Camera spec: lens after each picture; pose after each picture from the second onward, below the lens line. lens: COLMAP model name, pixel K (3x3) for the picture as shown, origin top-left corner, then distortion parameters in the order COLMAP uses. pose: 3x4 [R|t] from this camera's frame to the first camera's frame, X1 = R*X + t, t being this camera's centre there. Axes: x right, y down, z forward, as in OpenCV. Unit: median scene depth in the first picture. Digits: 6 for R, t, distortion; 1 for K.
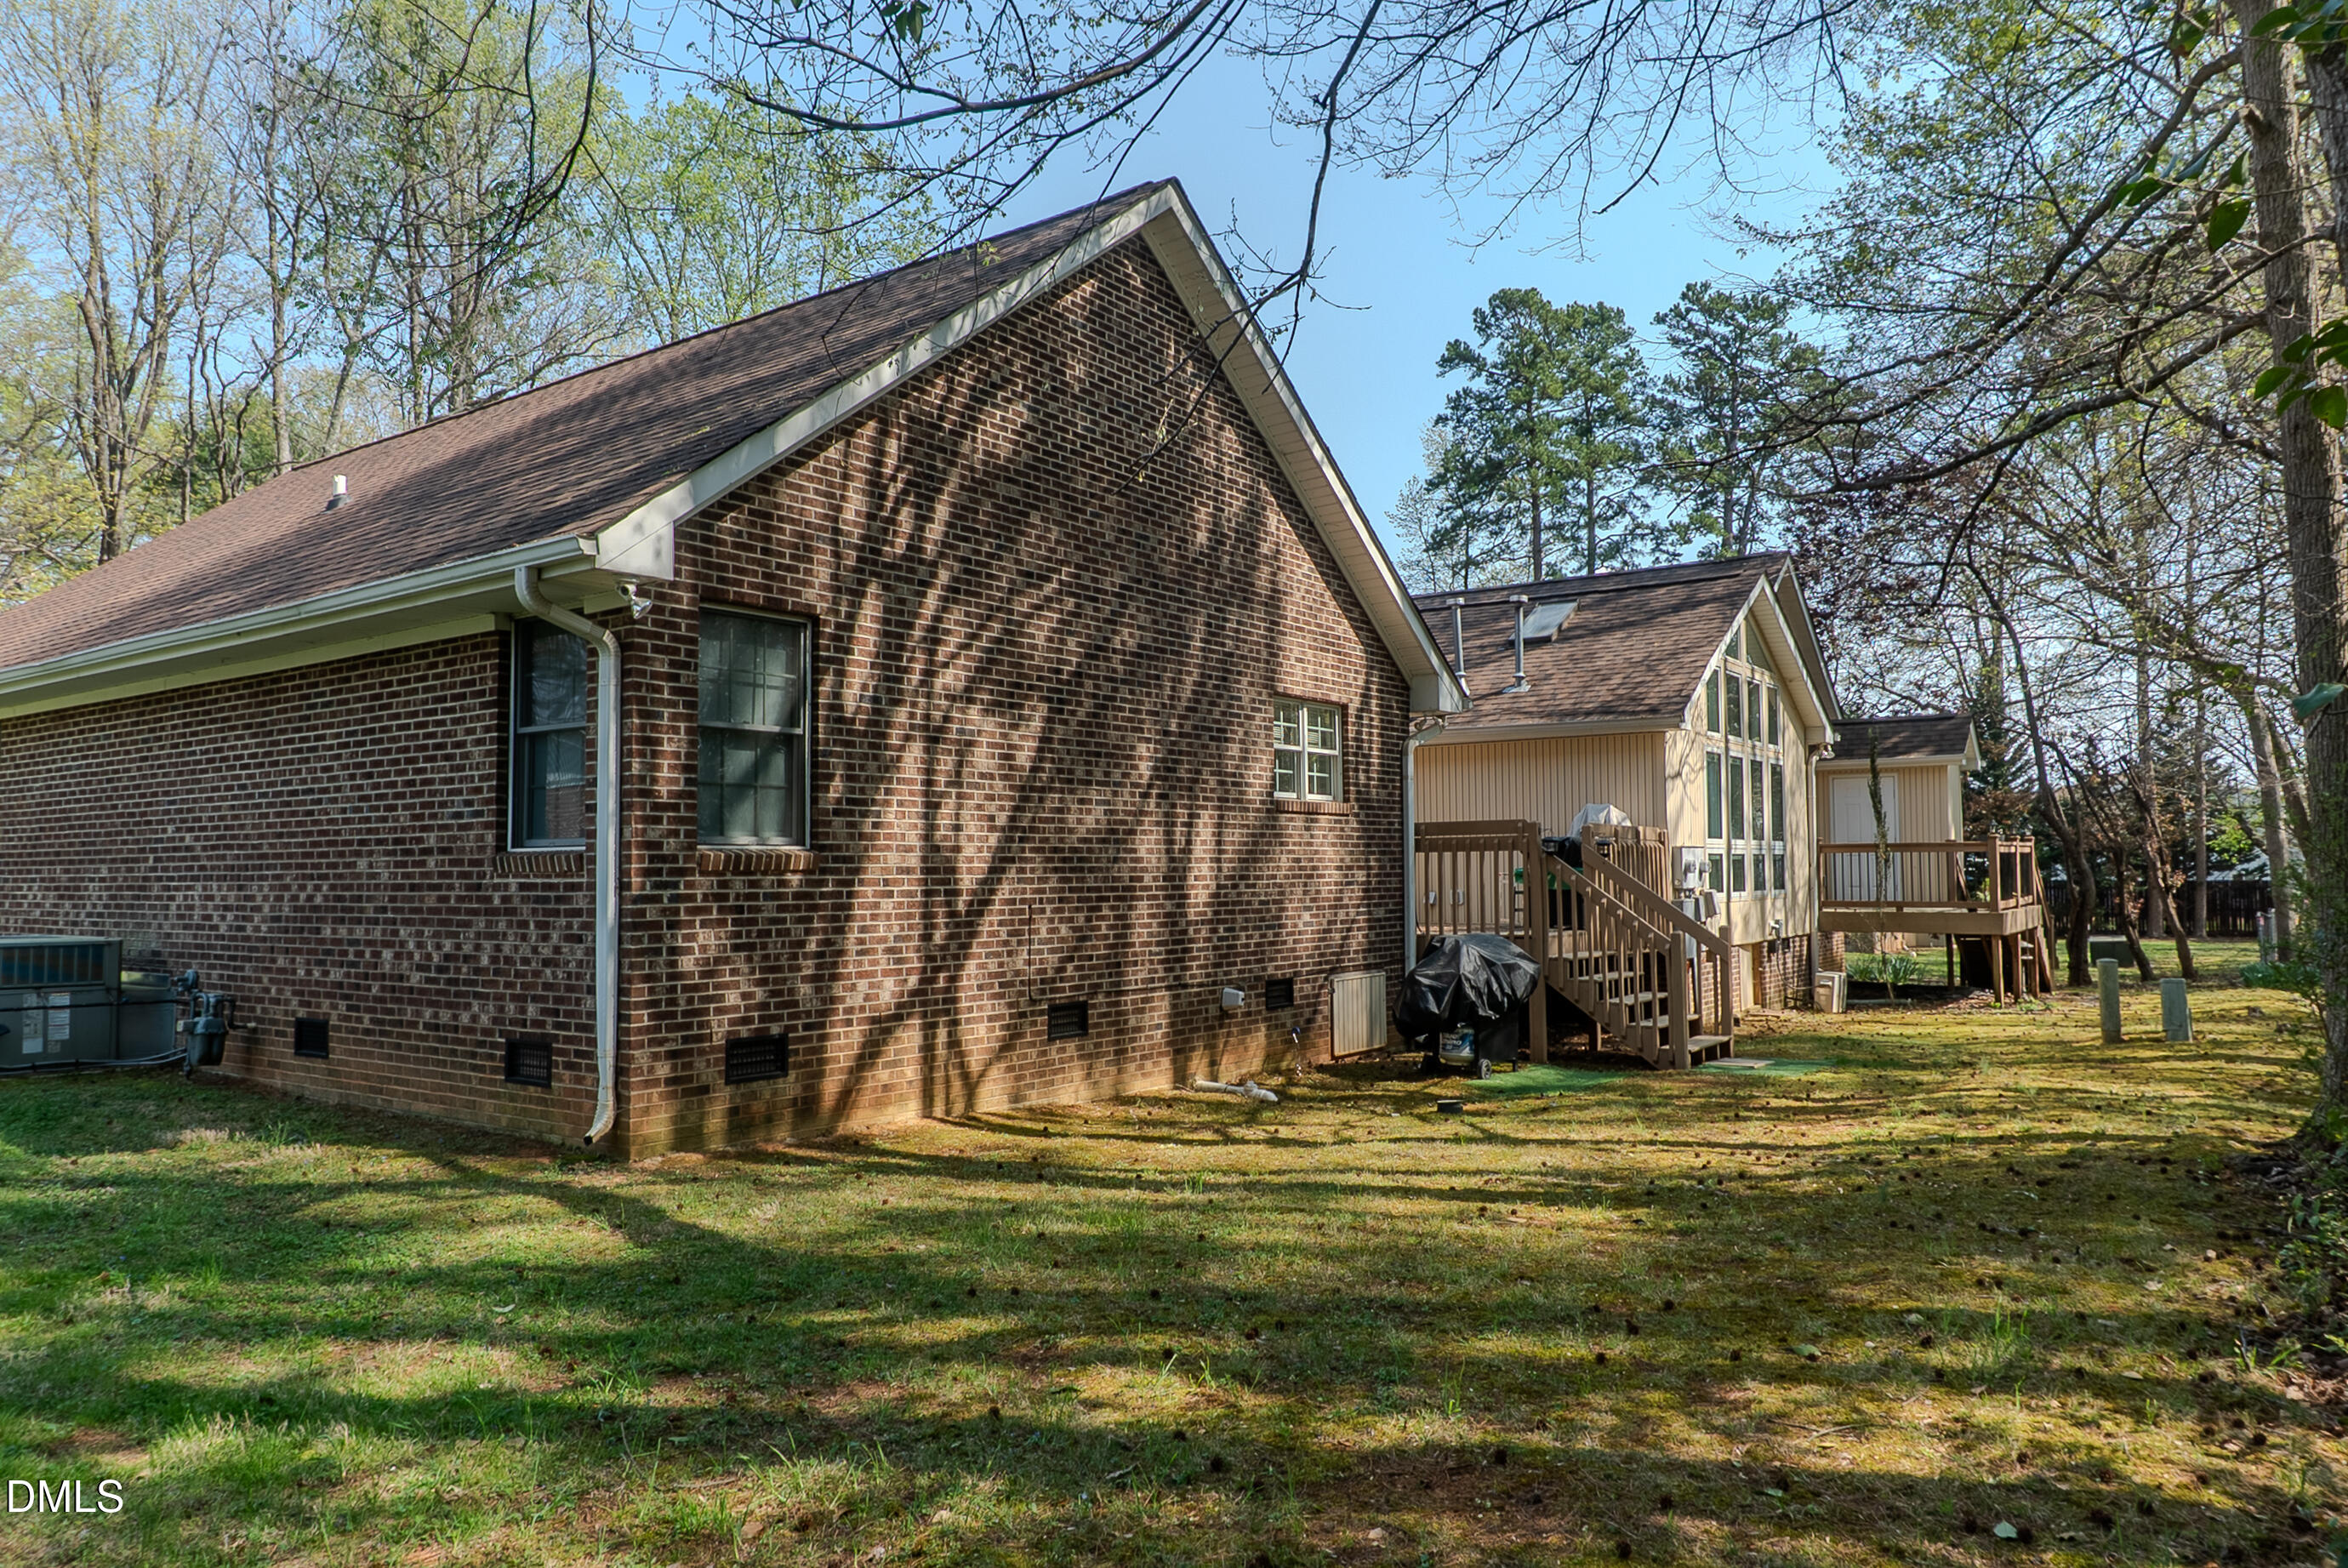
lens RADIAL K [[1567.2, 0, 1174.7], [0, 1567.2, 786.4], [0, 0, 1]] dist [-0.017735, -0.009140]
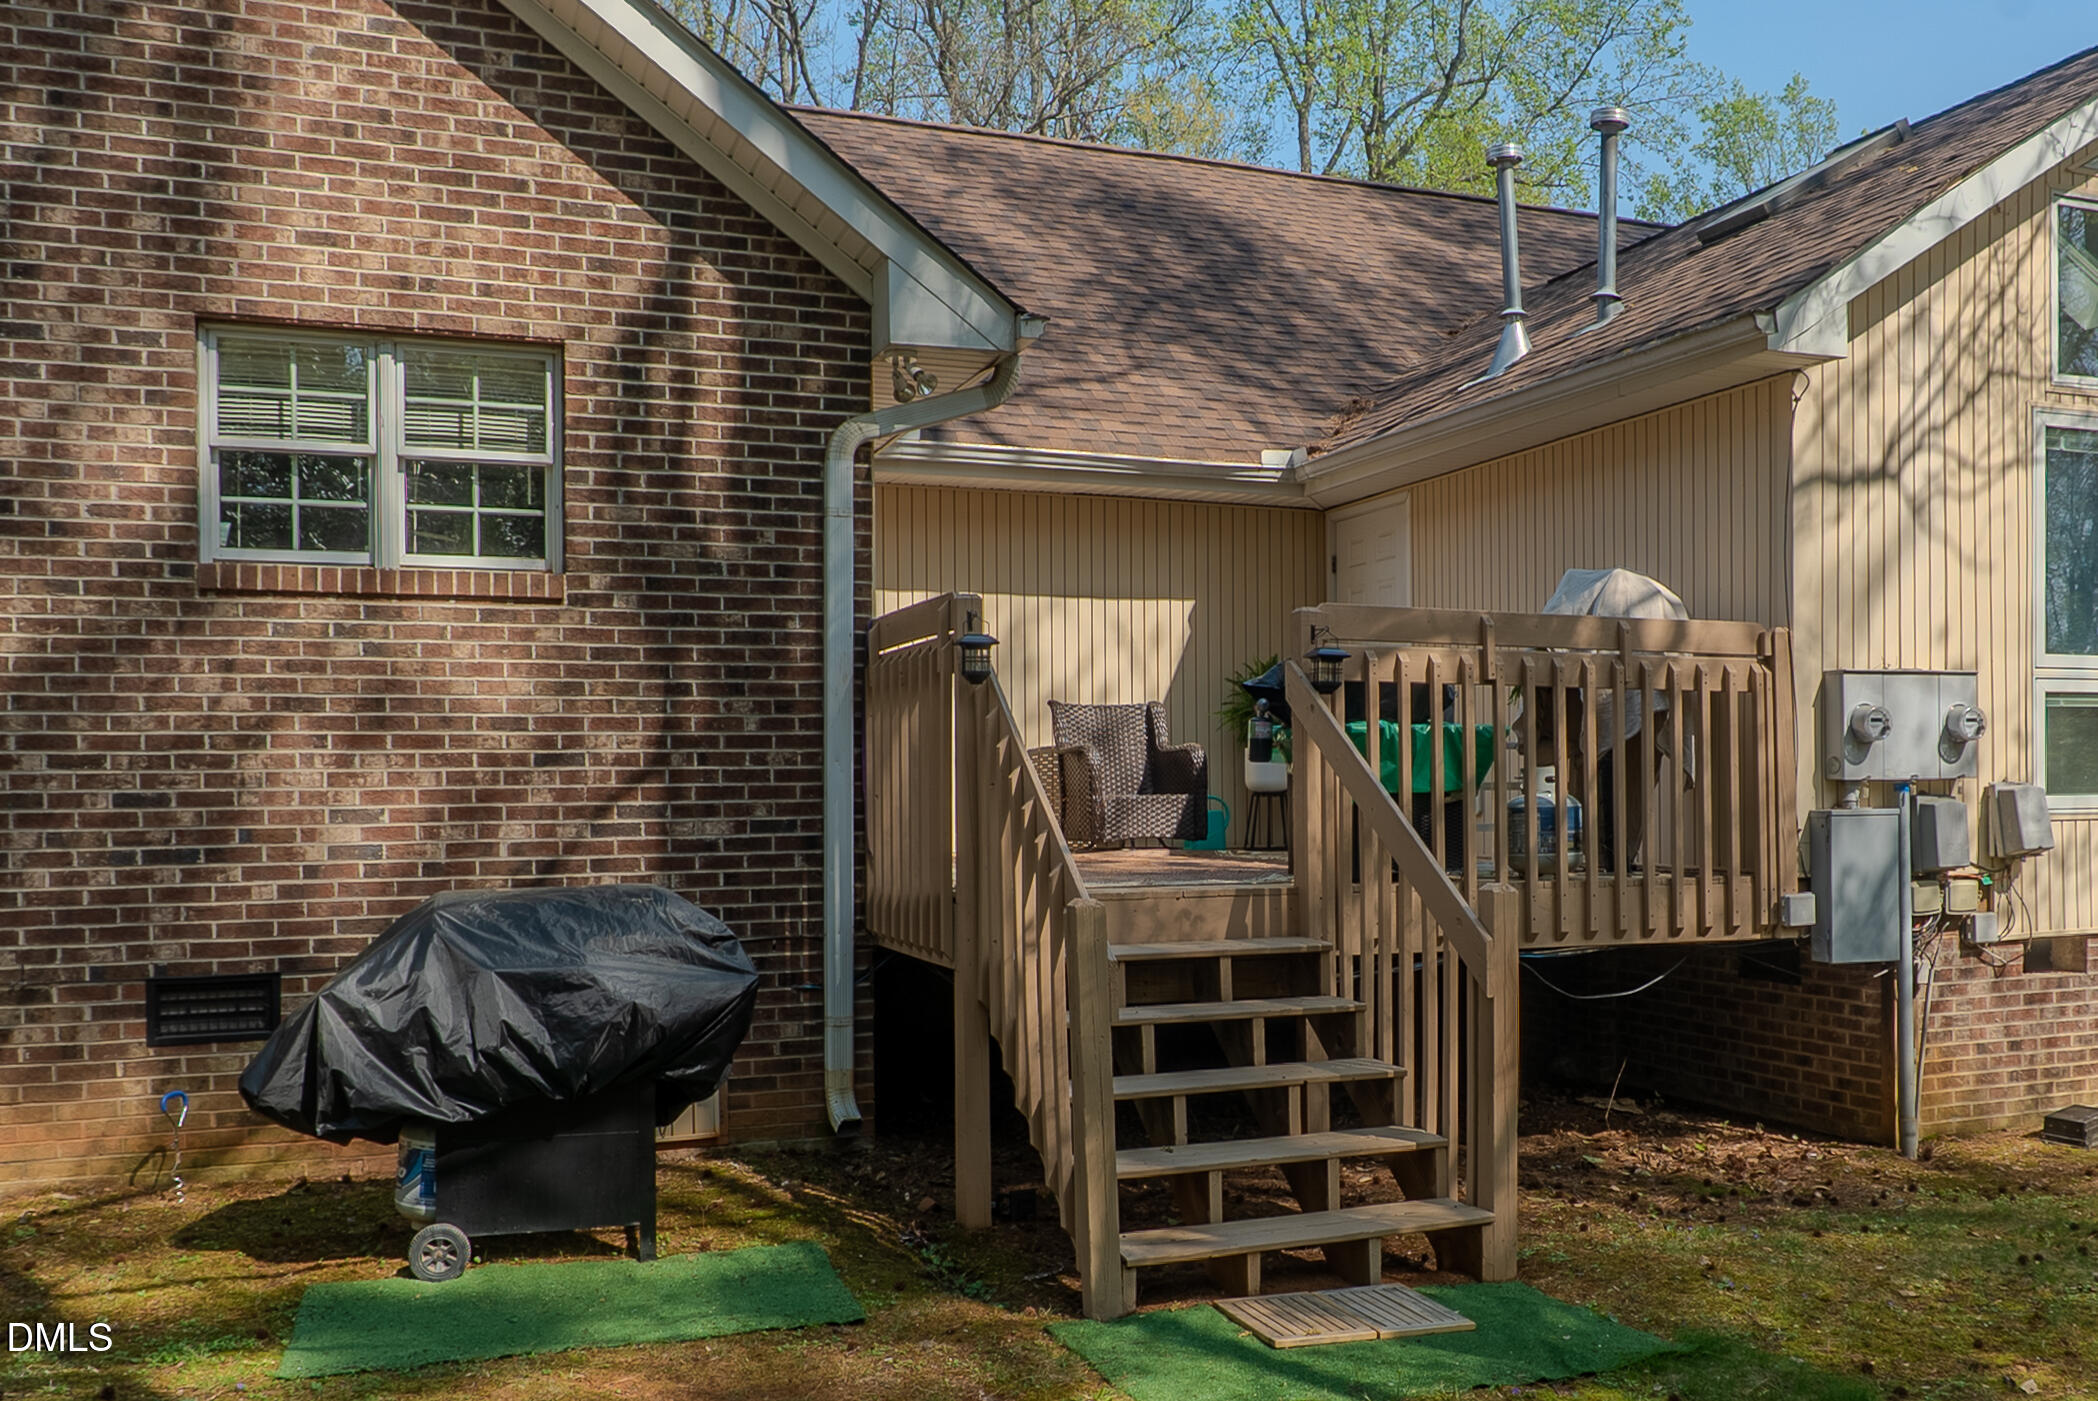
lens RADIAL K [[1400.3, 0, 1047.6], [0, 1400.3, 710.7], [0, 0, 1]] dist [-0.017735, -0.009140]
pose [[0.805173, -0.006923, -0.593000, 0.446623], [0.026007, 0.999382, 0.023644, 0.042669], [0.592470, -0.034460, 0.804855, 0.784929]]
